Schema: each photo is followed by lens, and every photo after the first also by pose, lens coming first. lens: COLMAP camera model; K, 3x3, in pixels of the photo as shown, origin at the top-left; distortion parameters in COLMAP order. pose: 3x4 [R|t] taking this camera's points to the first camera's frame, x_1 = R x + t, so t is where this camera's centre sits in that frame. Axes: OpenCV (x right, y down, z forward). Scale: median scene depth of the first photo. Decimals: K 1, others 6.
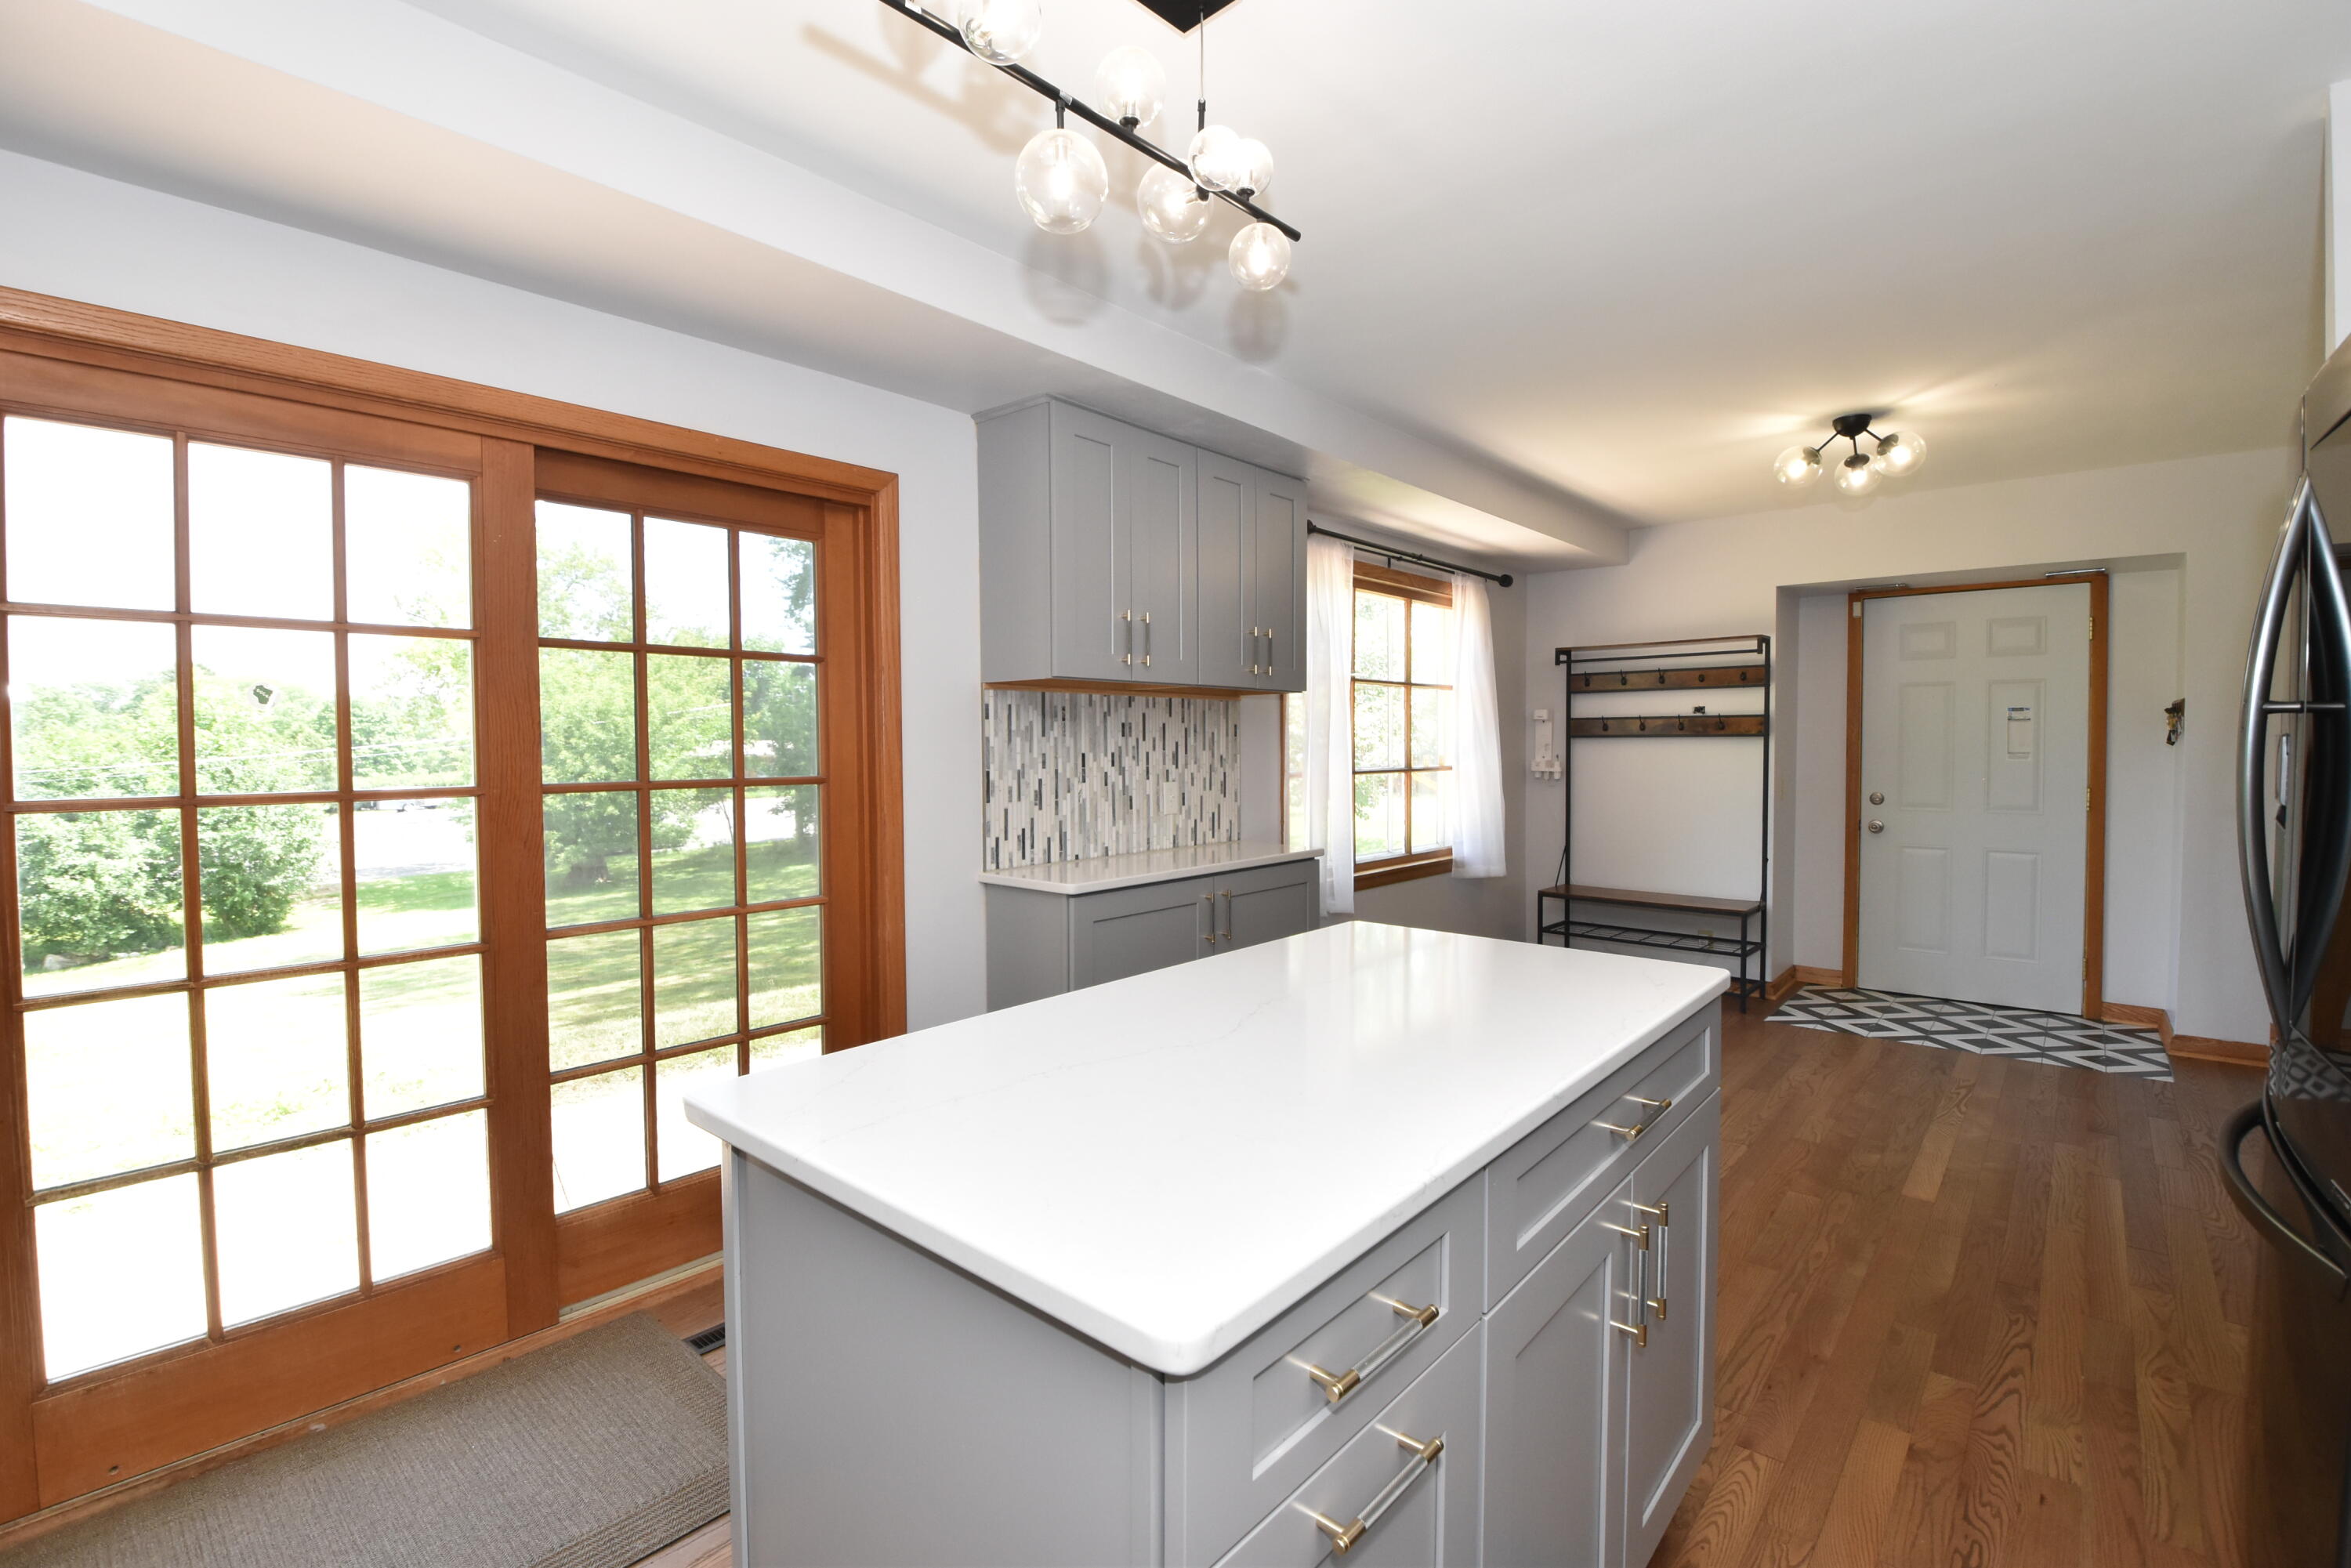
lens RADIAL K [[1028.3, 0, 1176.7], [0, 1028.3, 774.8], [0, 0, 1]] dist [0.028553, -0.040233]
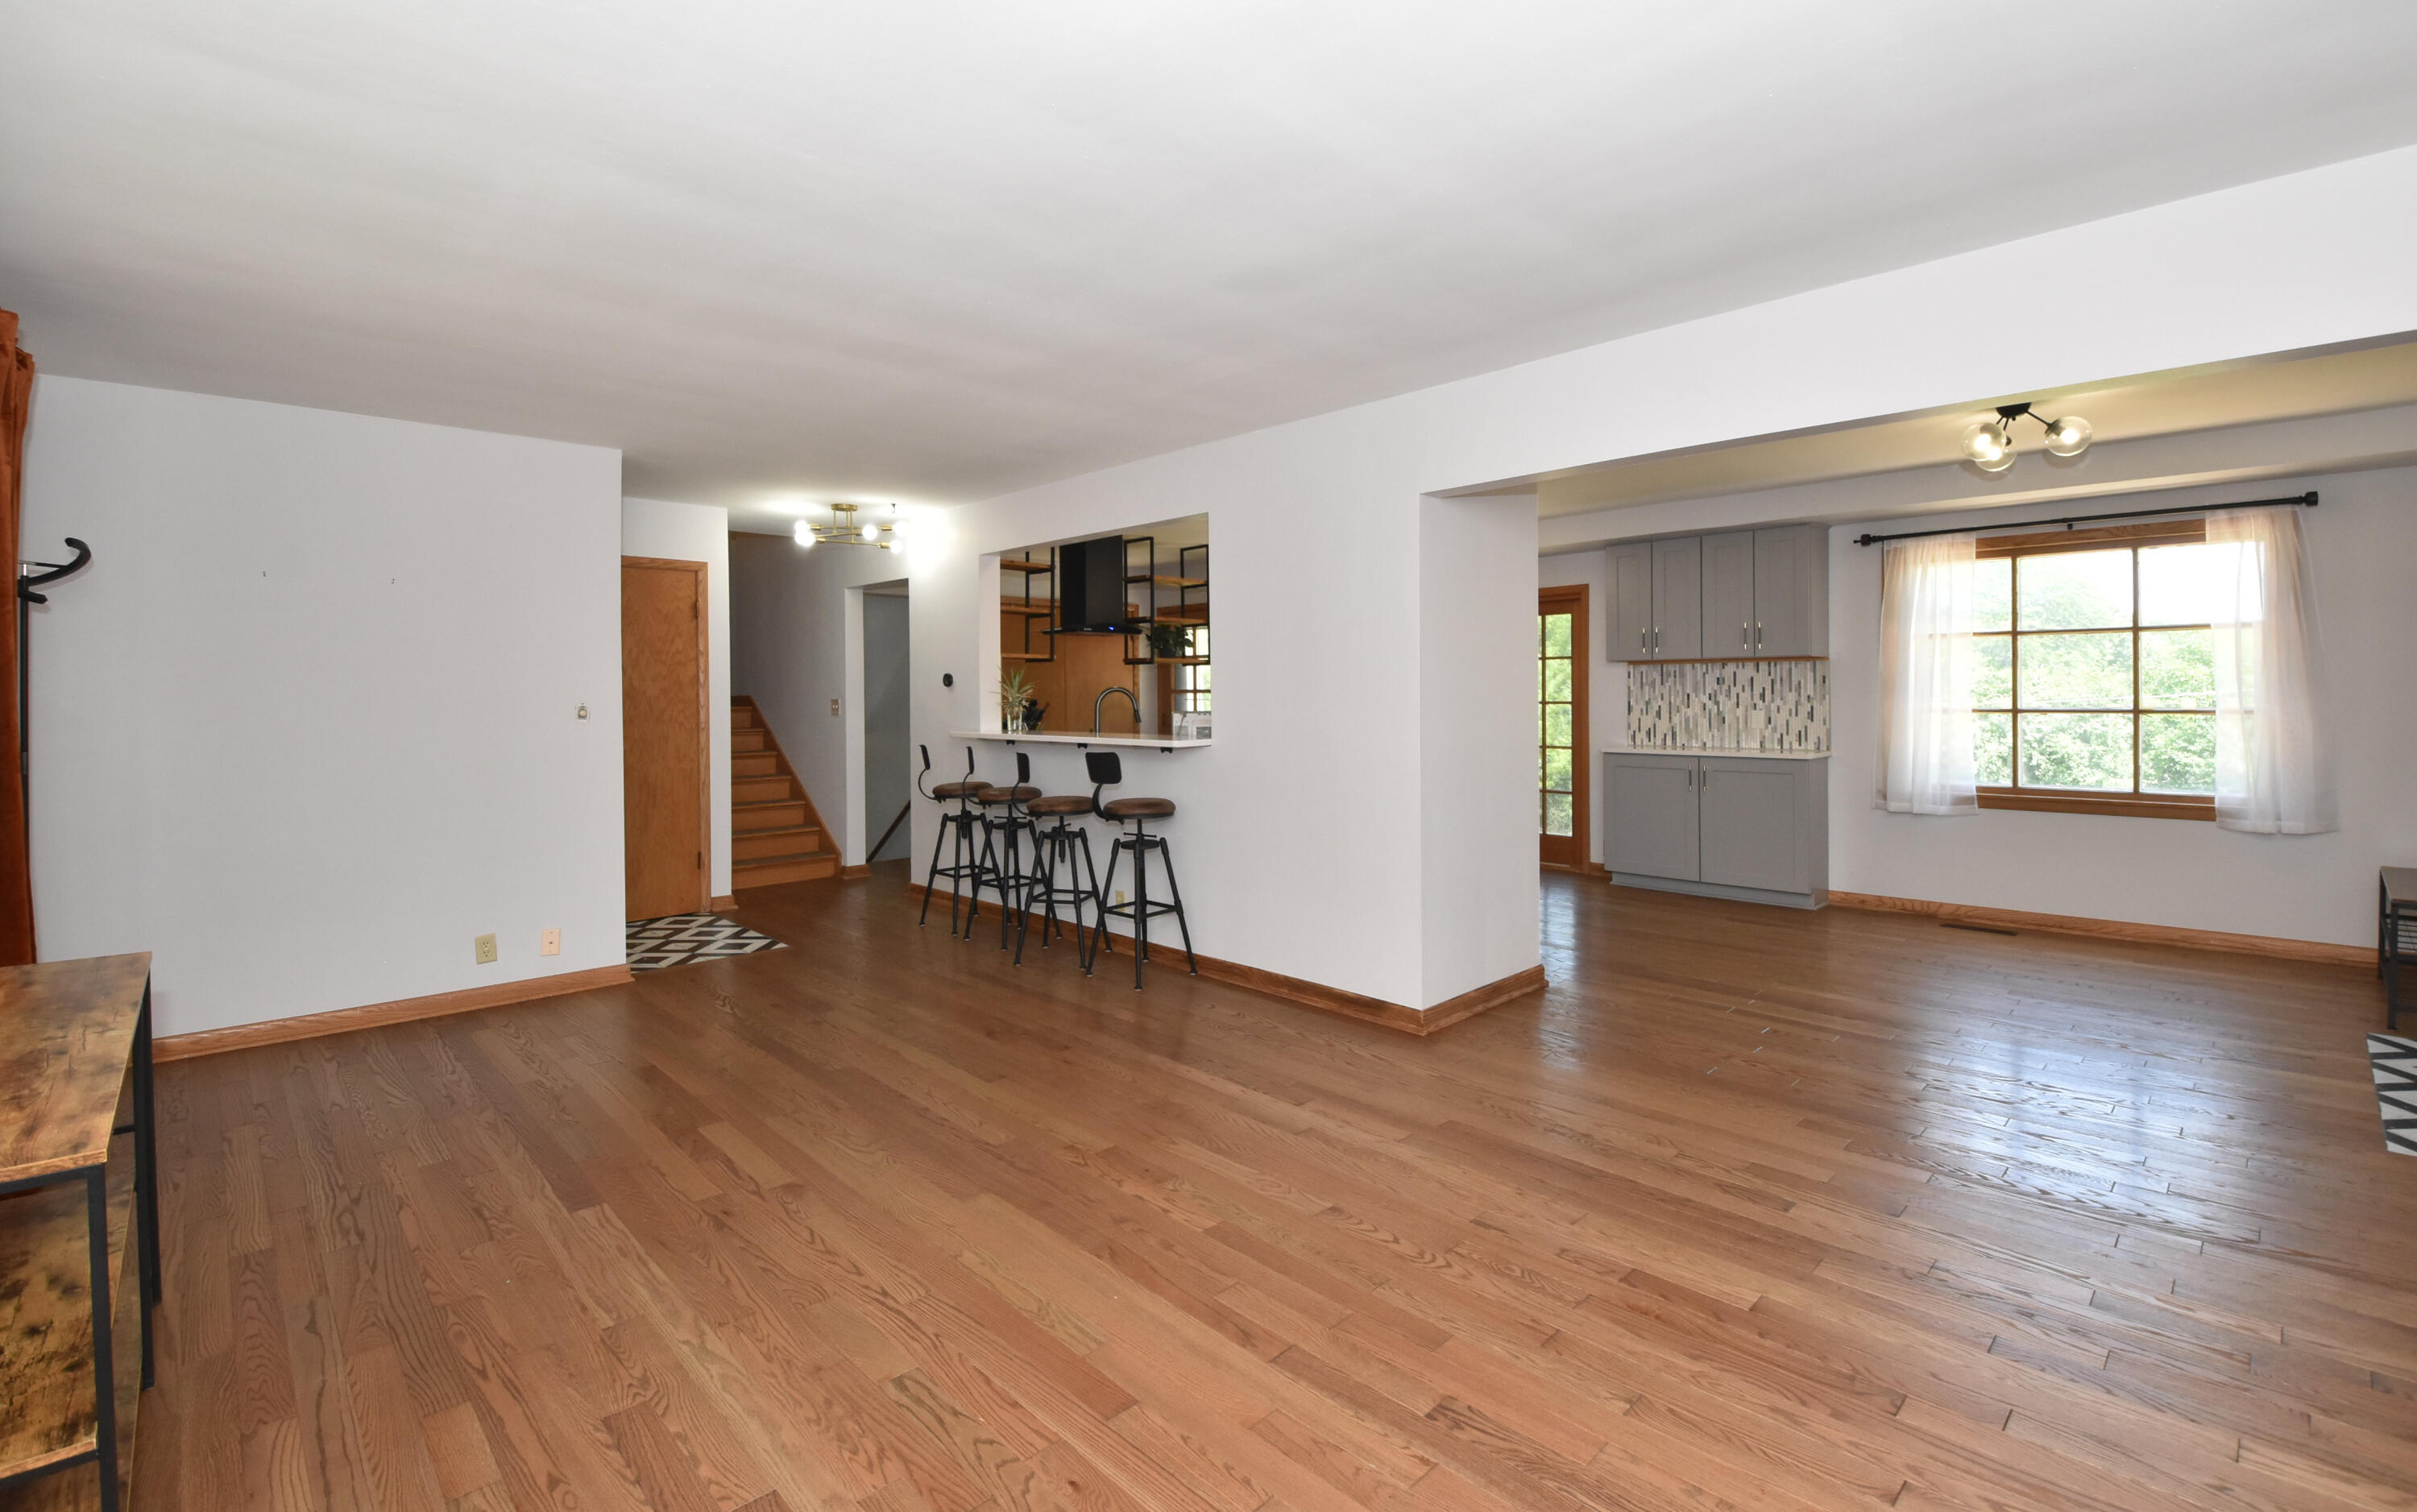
lens RADIAL K [[1067.7, 0, 1200.5], [0, 1067.7, 698.8], [0, 0, 1]] dist [-0.001139, -0.019087]
pose [[-0.081663, 0.012011, -0.996588, 1.528118], [-0.019903, 0.999708, 0.013679, -0.014789], [0.996461, 0.020952, -0.081400, 0.168179]]
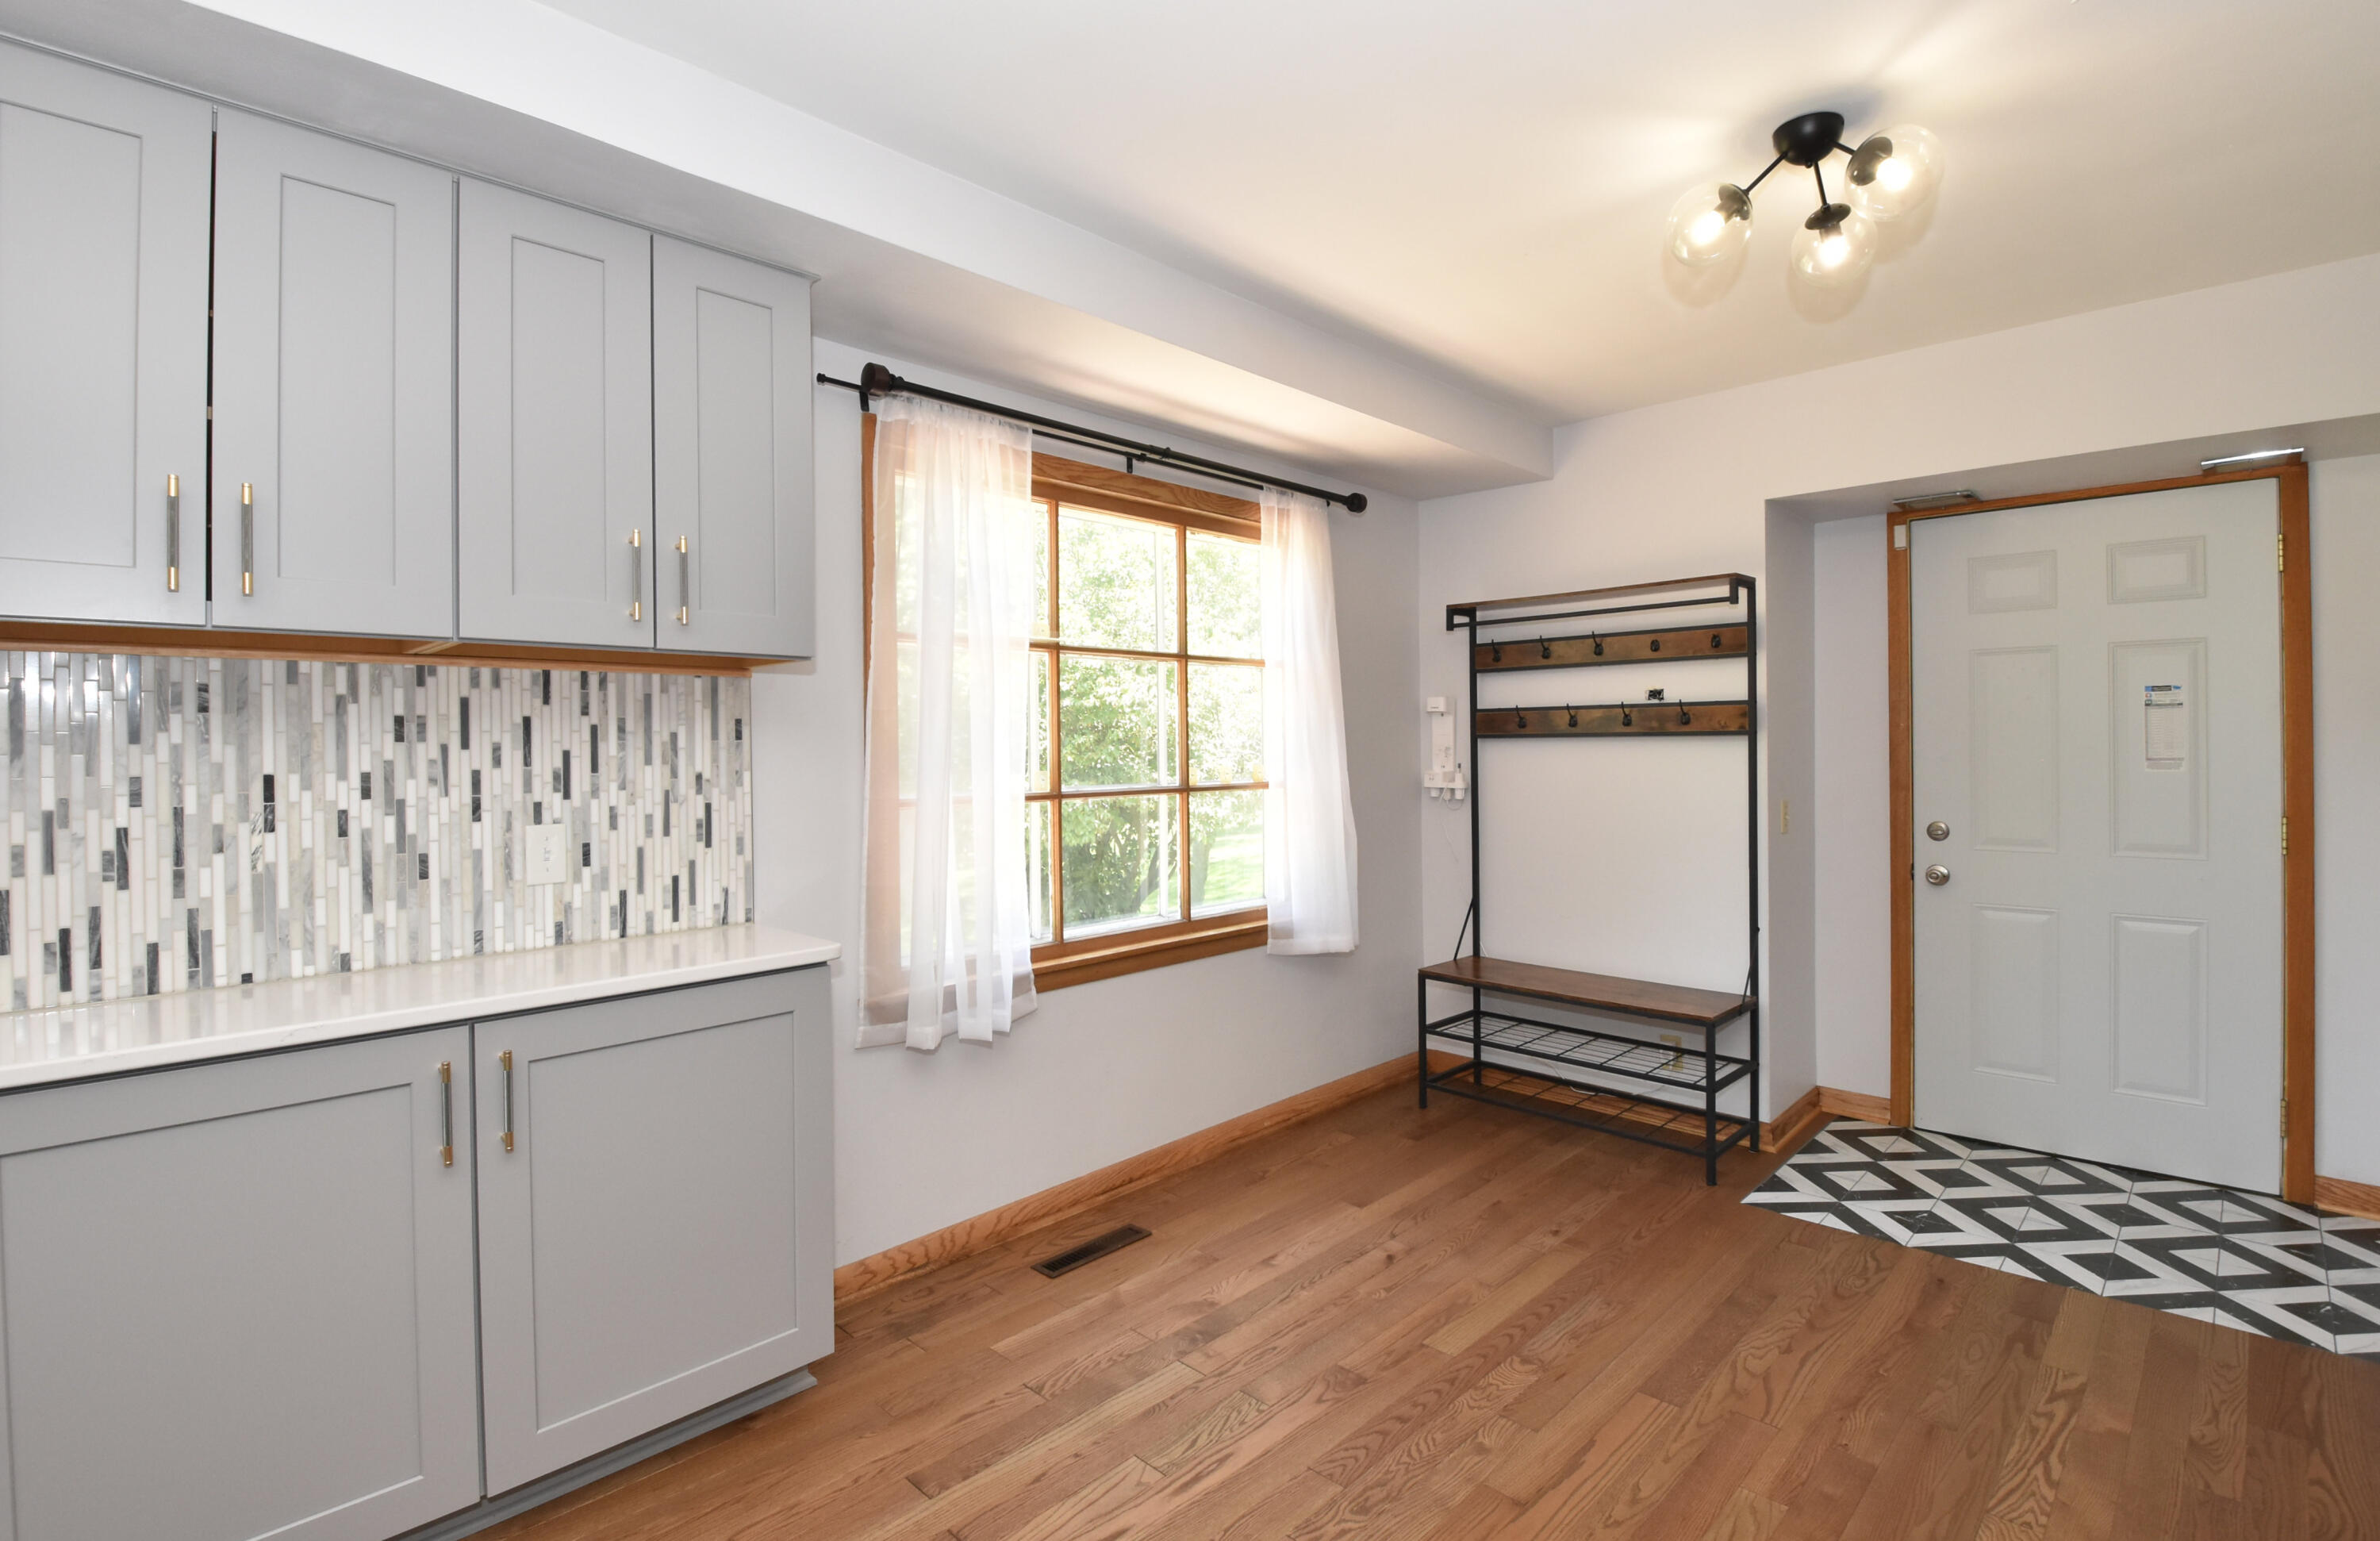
lens RADIAL K [[1099.7, 0, 1188.9], [0, 1099.7, 749.0], [0, 0, 1]] dist [0.016326, -0.026942]
pose [[0.998827, -0.004820, -0.048176, 0.295705], [0.003520, 0.999628, -0.027034, -0.012994], [0.048289, 0.026833, 0.998473, 0.352895]]
